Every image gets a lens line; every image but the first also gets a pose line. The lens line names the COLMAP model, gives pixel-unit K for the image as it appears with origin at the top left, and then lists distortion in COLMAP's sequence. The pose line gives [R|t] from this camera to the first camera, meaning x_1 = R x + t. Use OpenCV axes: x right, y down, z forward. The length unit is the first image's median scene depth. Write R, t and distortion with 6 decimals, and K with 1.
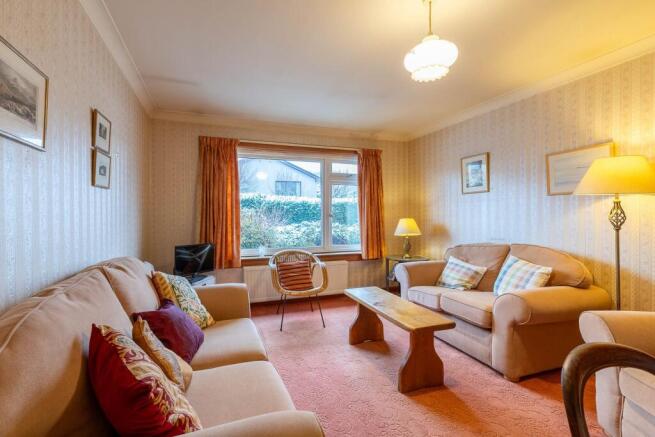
lens RADIAL K [[283.4, 0, 324.5], [0, 283.4, 212.5], [0, 0, 1]] dist [-0.002325, -0.000180]
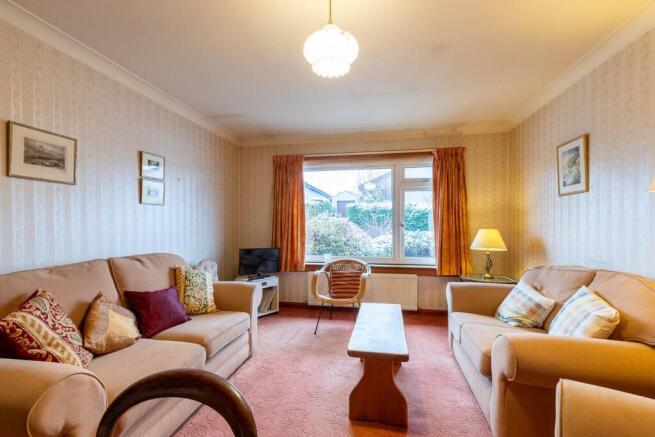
lens RADIAL K [[286.9, 0, 328.9], [0, 286.9, 223.6], [0, 0, 1]] dist [-0.002247, -0.000006]
pose [[0.870150, 0.003983, -0.492771, 0.345977], [-0.000281, 0.999971, 0.007586, -0.000738], [0.492787, -0.006462, 0.870126, 0.084182]]
